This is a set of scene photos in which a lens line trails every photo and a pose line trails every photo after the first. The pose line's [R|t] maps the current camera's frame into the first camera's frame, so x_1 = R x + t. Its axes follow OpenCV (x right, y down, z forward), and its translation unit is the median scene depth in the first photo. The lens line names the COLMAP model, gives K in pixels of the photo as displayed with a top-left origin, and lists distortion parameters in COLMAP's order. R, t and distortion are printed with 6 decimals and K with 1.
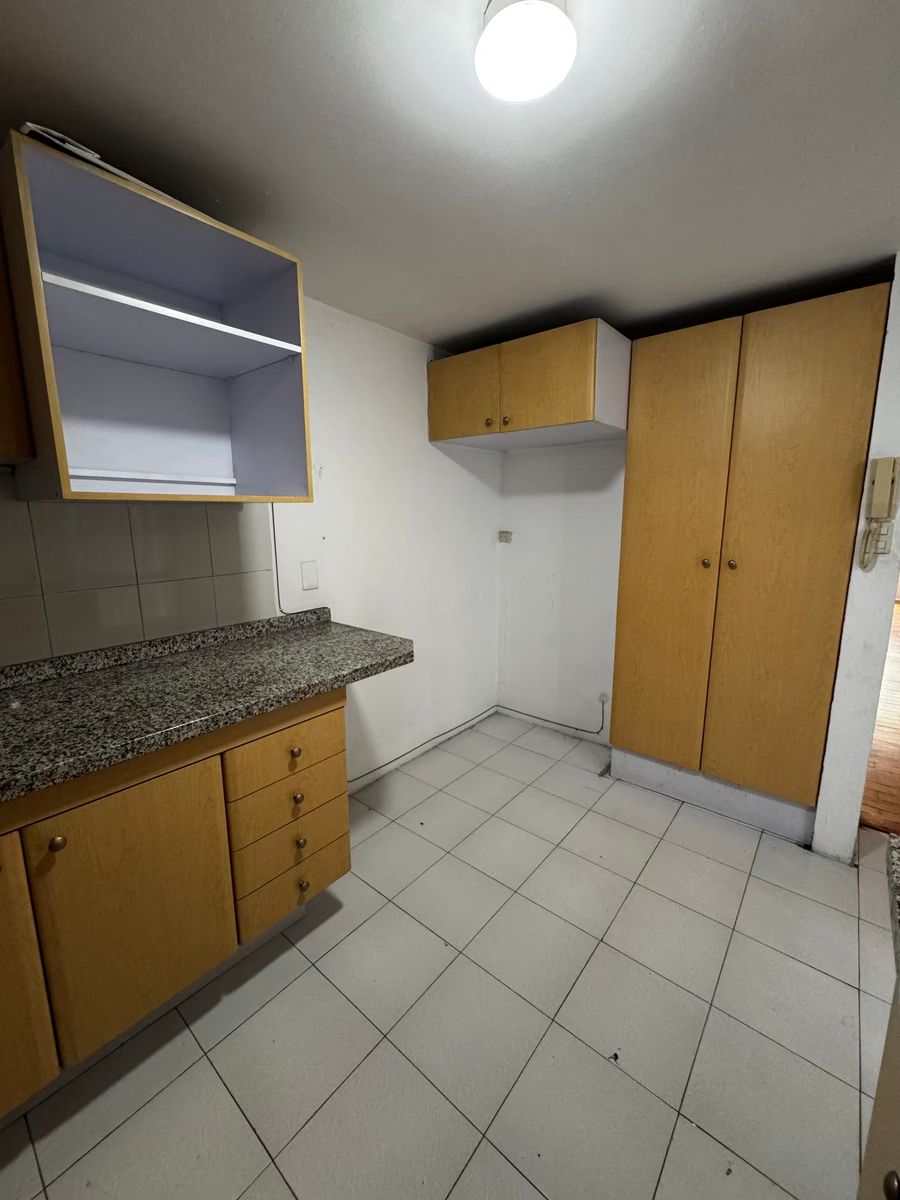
lens RADIAL K [[484.6, 0, 454.2], [0, 484.6, 596.8], [0, 0, 1]] dist [-0.001553, -0.000142]
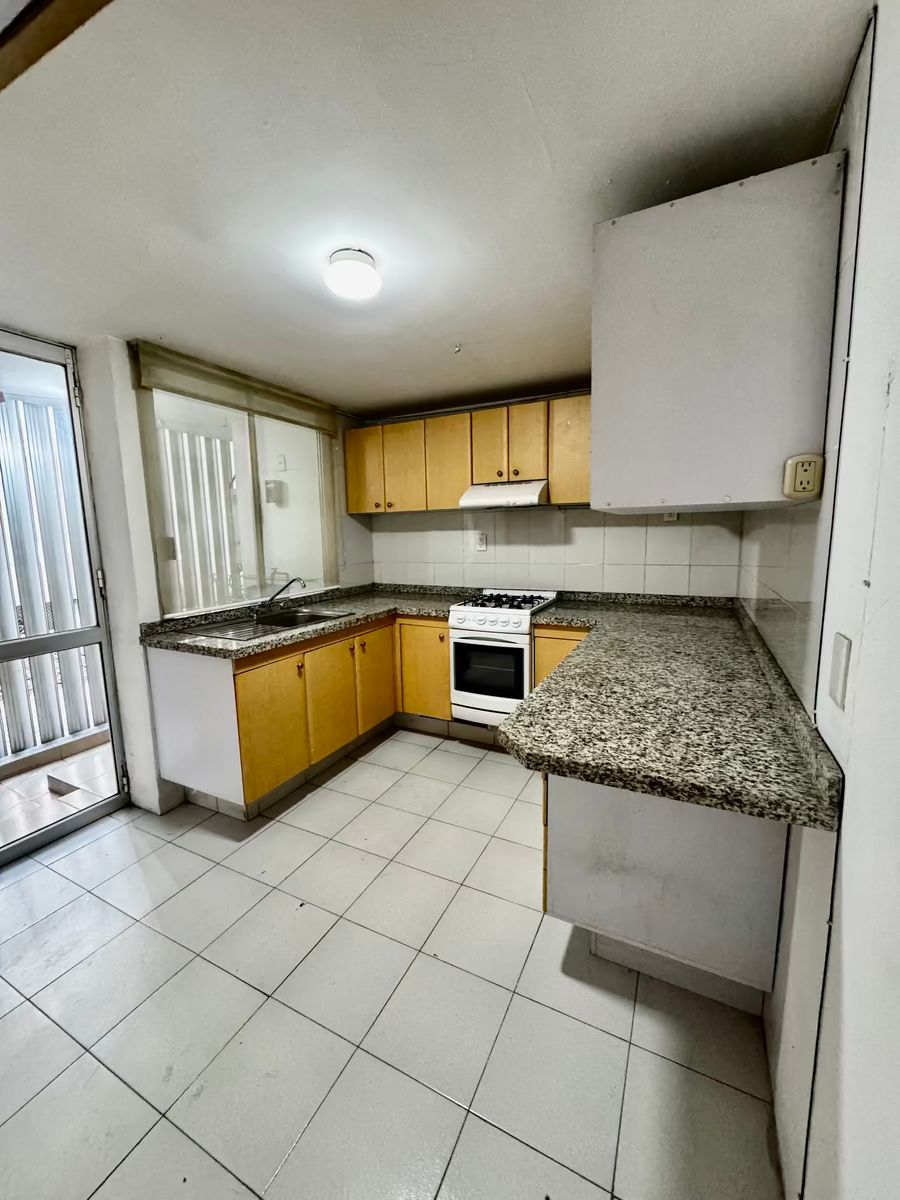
lens RADIAL K [[473.1, 0, 450.0], [0, 473.1, 600.0], [0, 0, 1]] dist [-0.000939, 0.000080]
pose [[-0.974937, 0.050775, -0.216608, 0.129311], [-0.019261, 0.950689, 0.309547, -0.289650], [0.221644, 0.305961, -0.925884, 1.732723]]
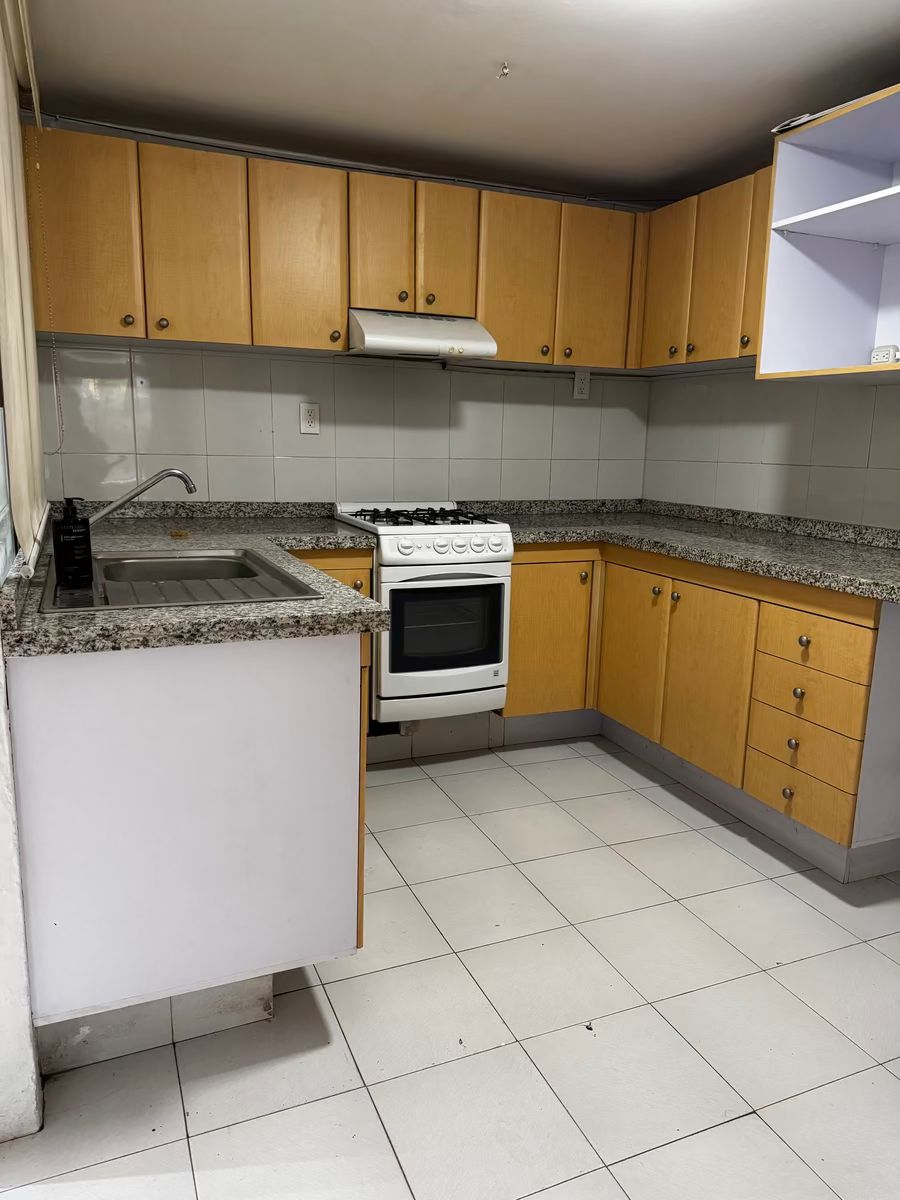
lens RADIAL K [[836.6, 0, 448.4], [0, 836.6, 607.8], [0, 0, 1]] dist [0.119134, -0.158801]
pose [[-0.459980, 0.166213, -0.872234, 1.300242], [-0.179620, 0.944596, 0.274727, -0.063074], [0.869572, 0.283039, -0.404640, 0.961425]]
